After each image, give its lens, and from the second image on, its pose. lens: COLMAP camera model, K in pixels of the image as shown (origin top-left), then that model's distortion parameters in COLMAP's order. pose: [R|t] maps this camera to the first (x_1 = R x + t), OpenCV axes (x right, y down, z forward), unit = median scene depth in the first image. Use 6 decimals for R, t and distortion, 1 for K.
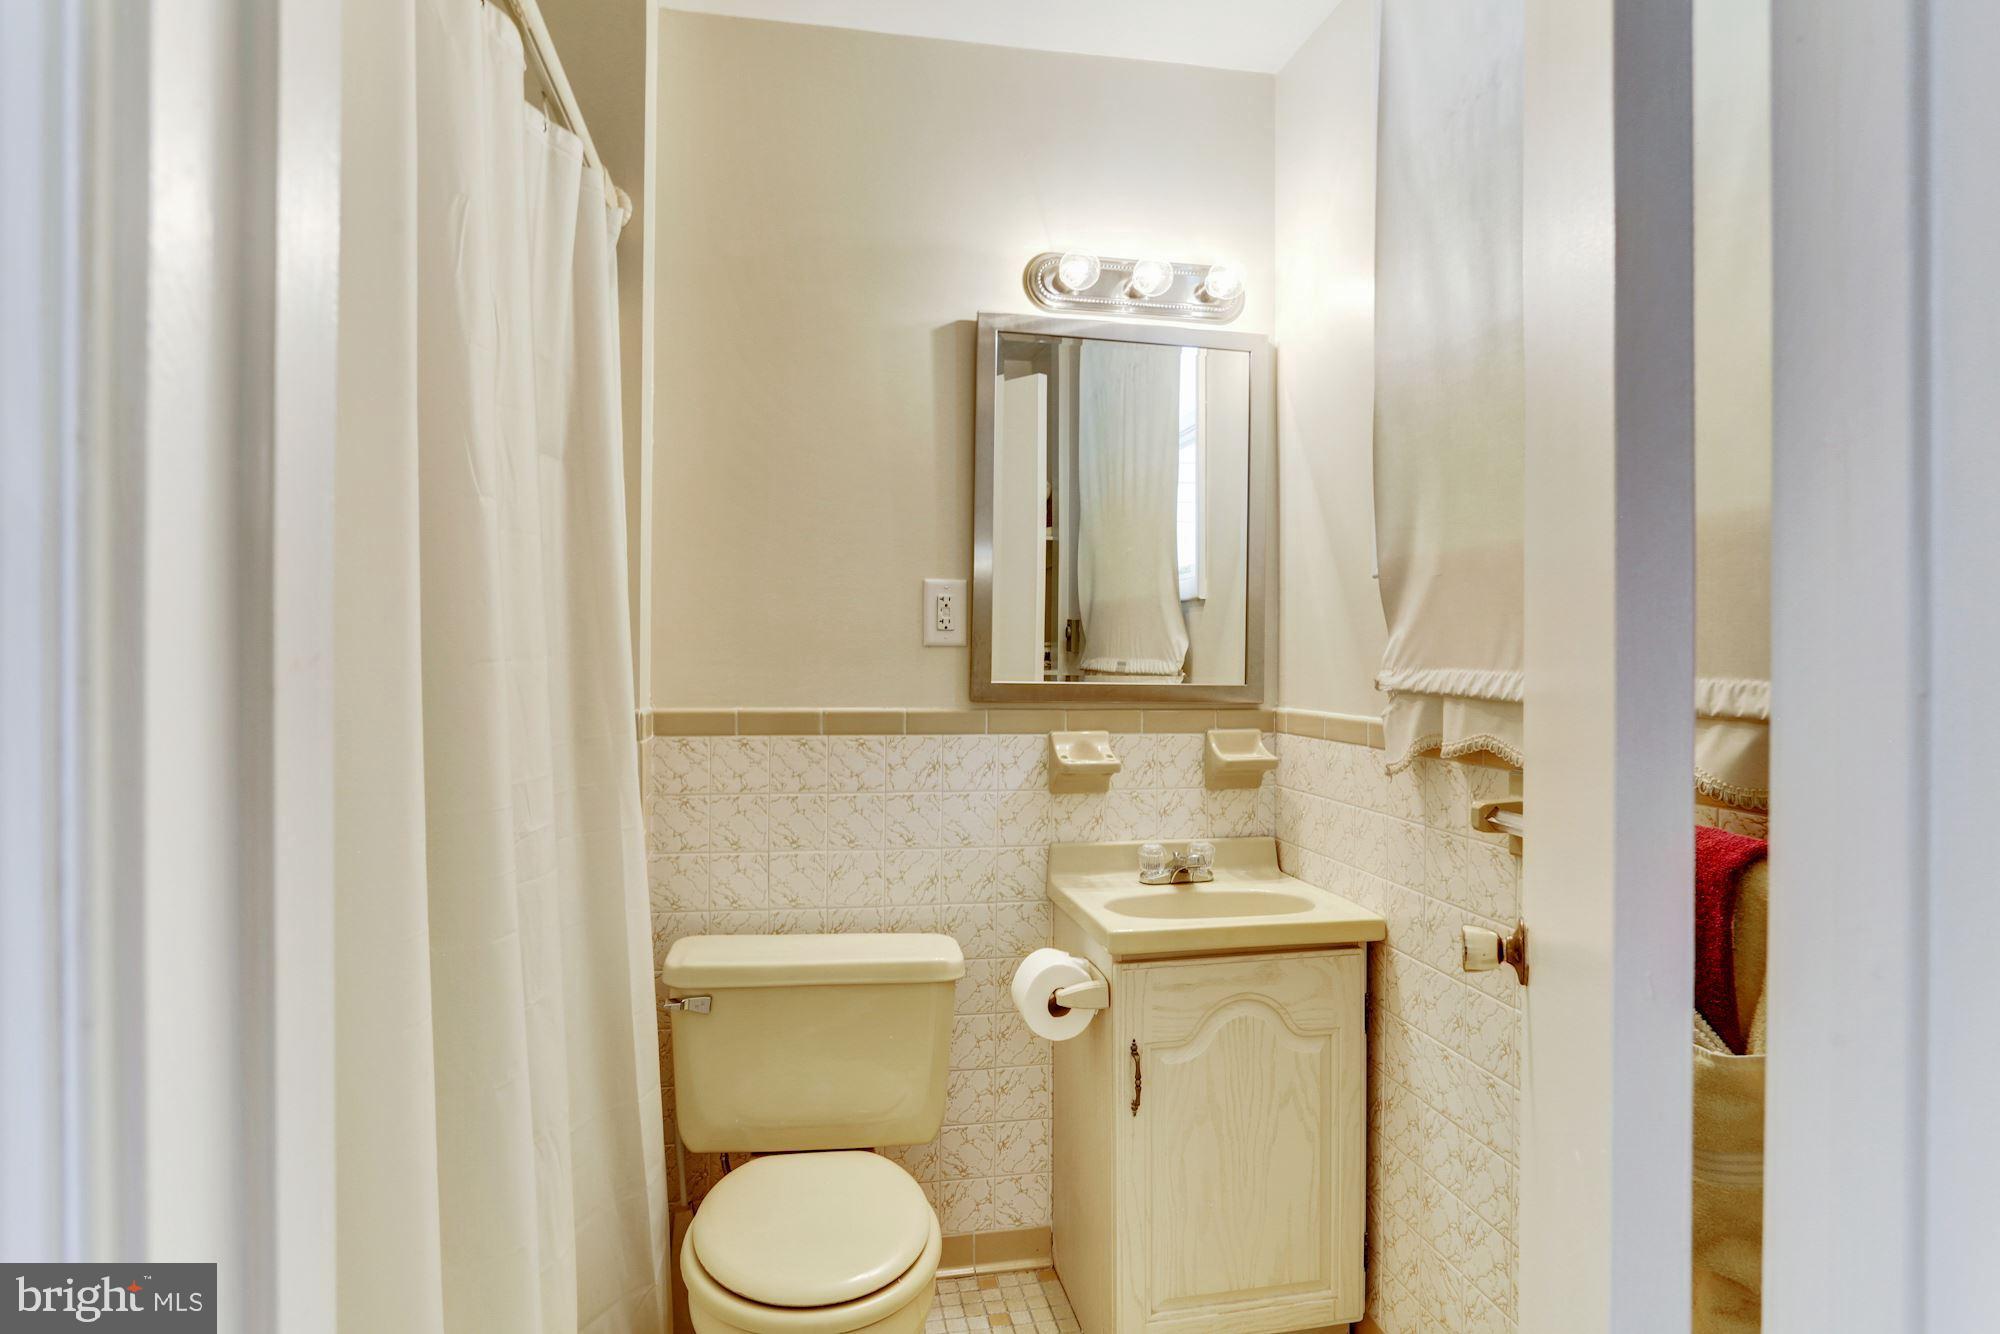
lens RADIAL K [[1132.7, 0, 988.4], [0, 1132.7, 655.7], [0, 0, 1]] dist [-0.065764, 0.045117]
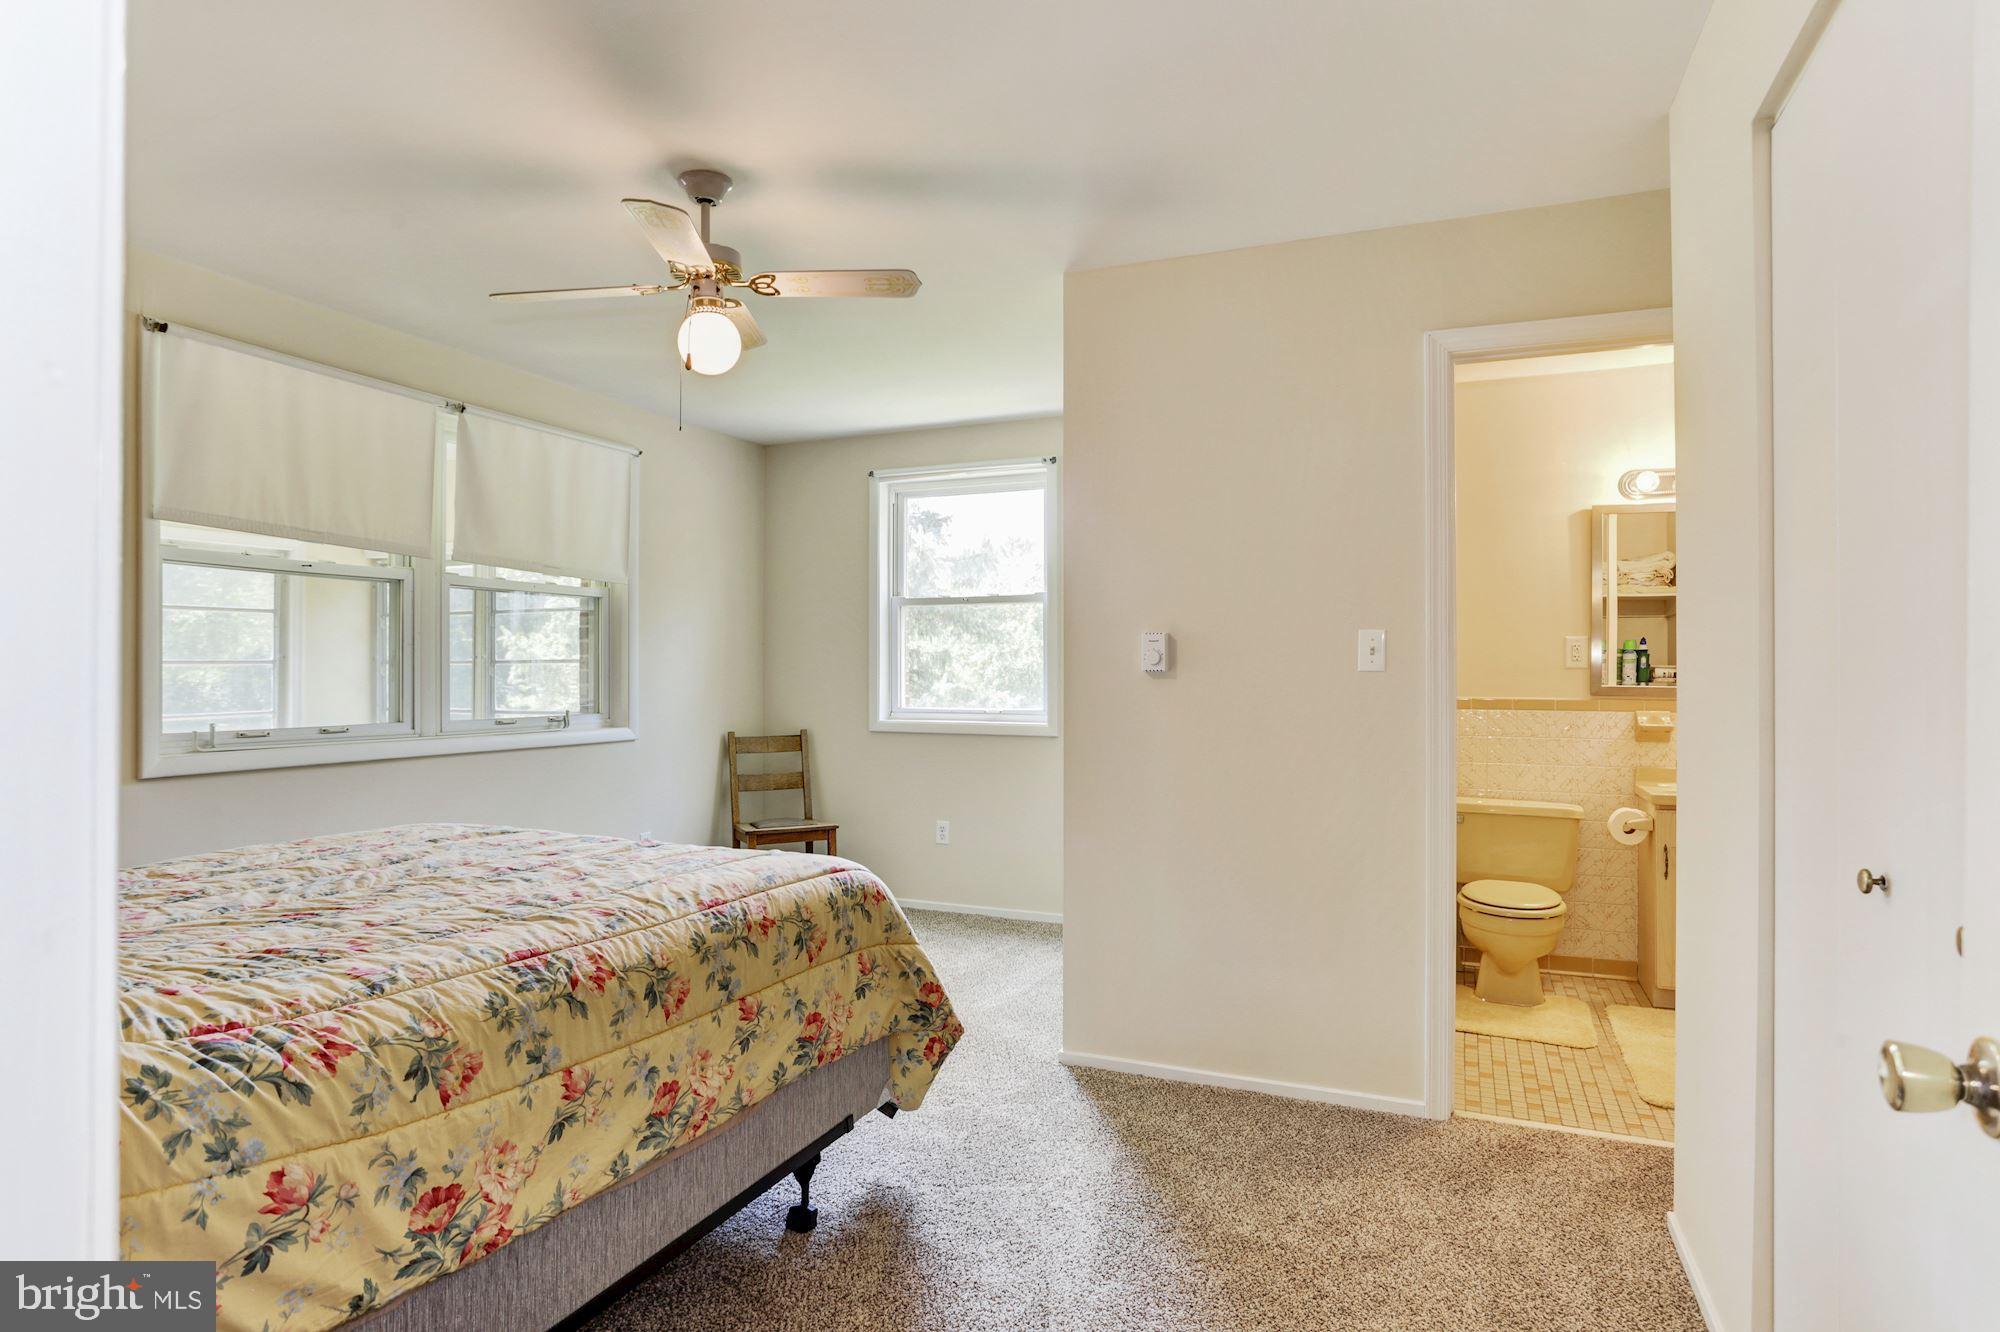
lens RADIAL K [[1083.0, 0, 996.2], [0, 1083.0, 661.6], [0, 0, 1]] dist [-0.061260, 0.035246]
pose [[0.834998, -0.009407, -0.550173, 0.147949], [0.003880, 0.999930, -0.011209, -0.002293], [0.550239, 0.007225, 0.834976, -1.202444]]
